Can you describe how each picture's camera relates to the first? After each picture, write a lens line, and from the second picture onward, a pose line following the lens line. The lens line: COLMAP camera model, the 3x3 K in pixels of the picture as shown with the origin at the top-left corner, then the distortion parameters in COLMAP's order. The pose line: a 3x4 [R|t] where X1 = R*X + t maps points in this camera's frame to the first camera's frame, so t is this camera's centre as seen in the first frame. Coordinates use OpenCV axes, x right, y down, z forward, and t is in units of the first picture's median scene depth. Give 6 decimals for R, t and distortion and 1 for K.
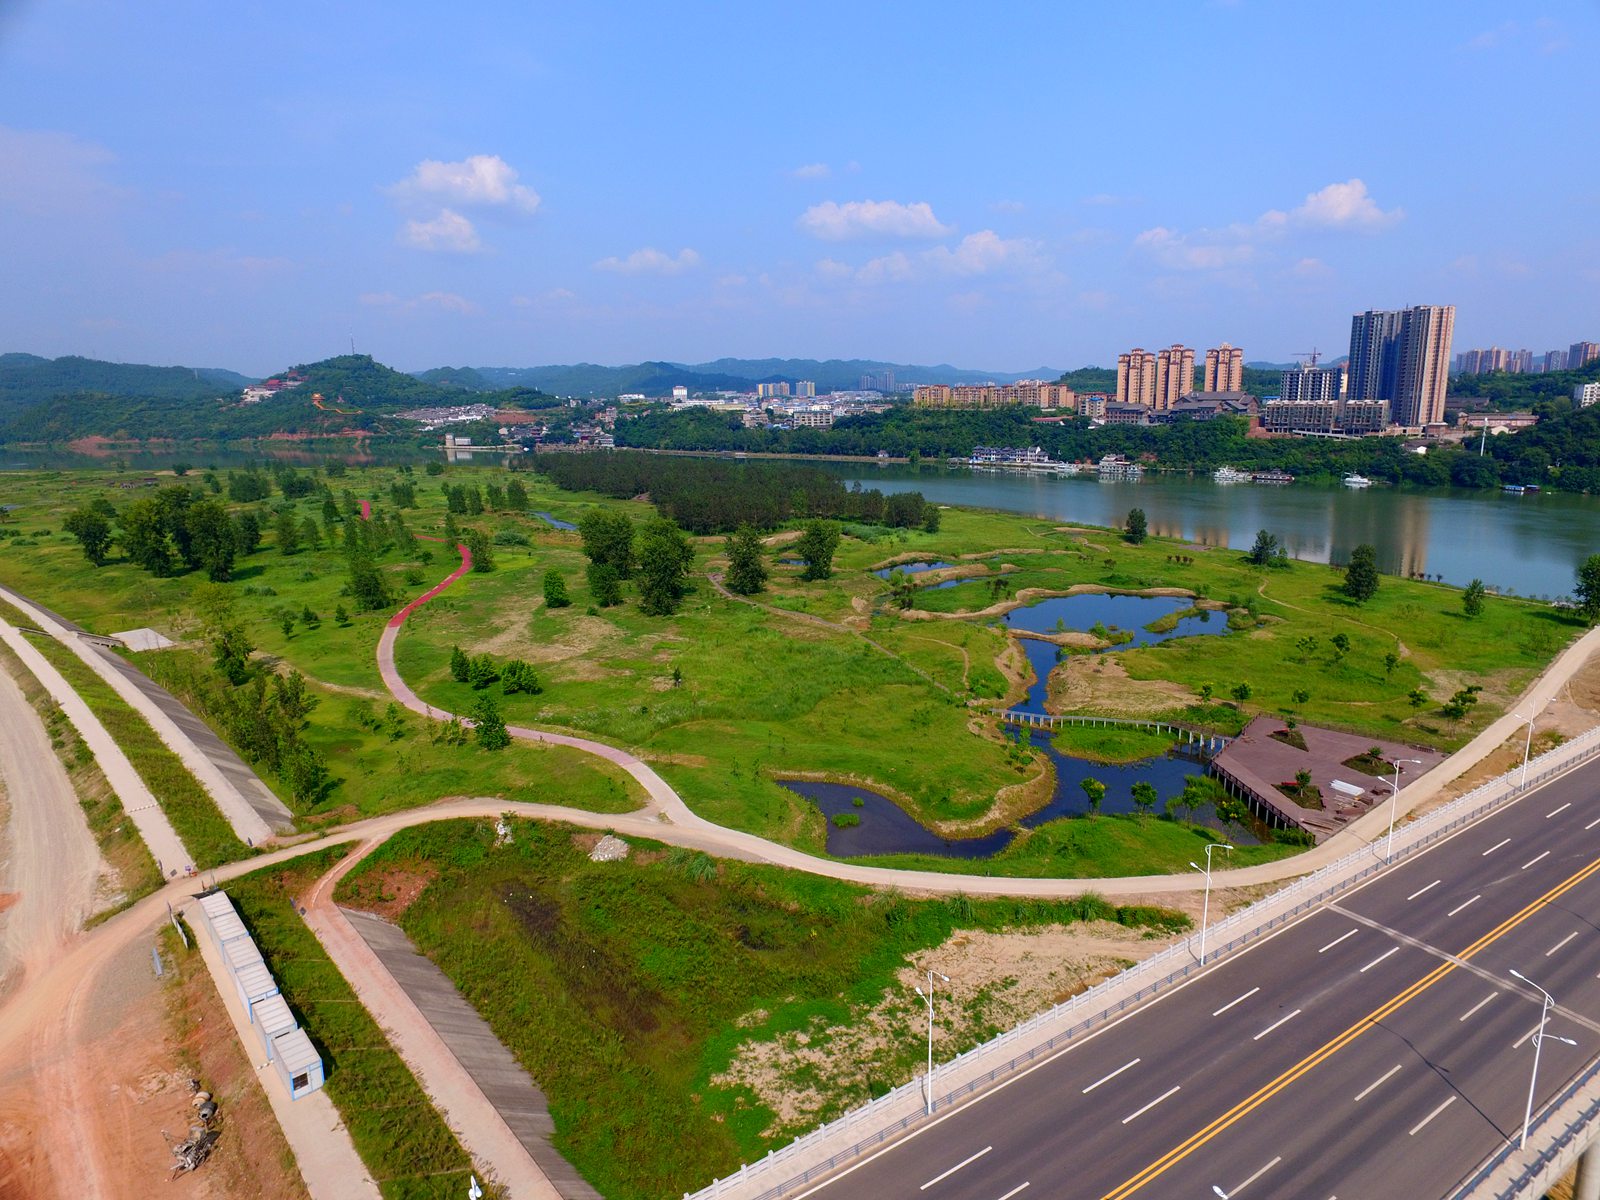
lens RADIAL K [[931.9, 0, 805.6], [0, 931.9, 584.9], [0, 0, 1]] dist [-0.009486, 0.014459]
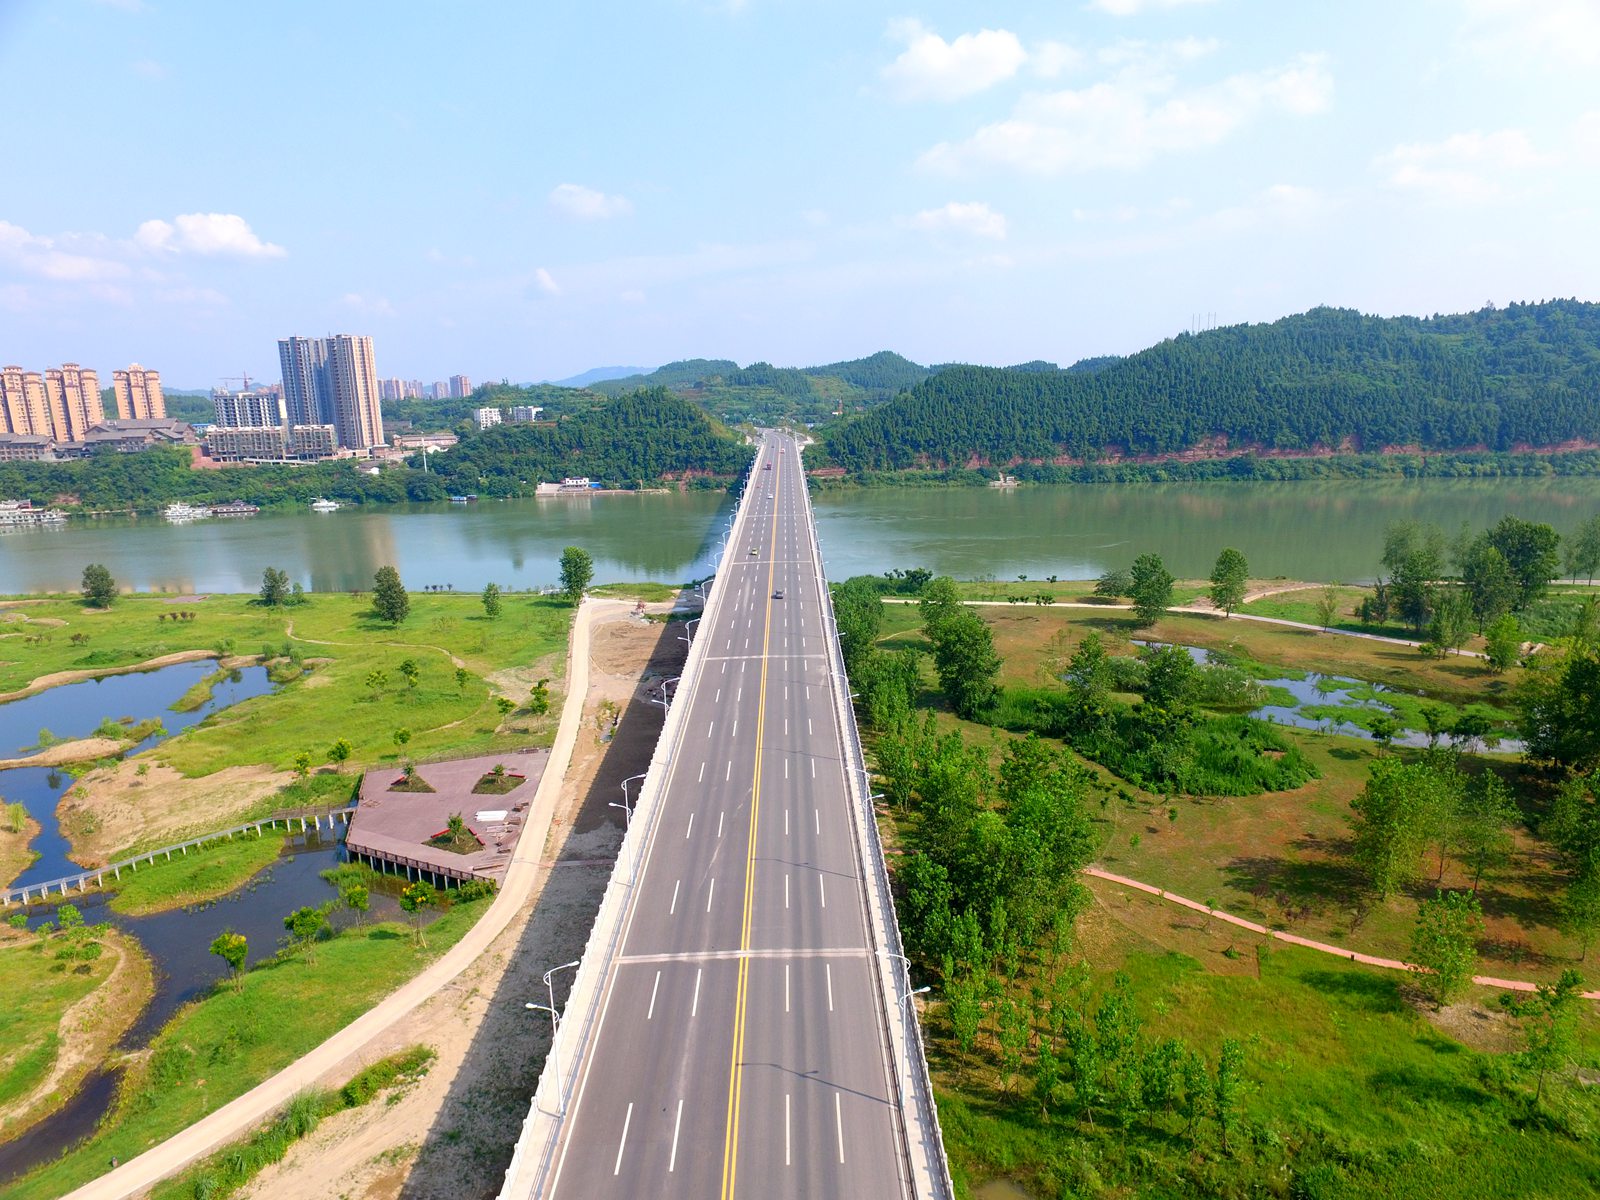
lens RADIAL K [[931.9, 0, 809.4], [0, 931.9, 580.9], [0, 0, 1]] dist [-0.009486, 0.014459]
pose [[0.504451, -0.160627, 0.848368, -0.020042], [0.187771, 0.979437, 0.073793, -0.017501], [-0.842776, 0.122074, 0.524239, 0.100144]]
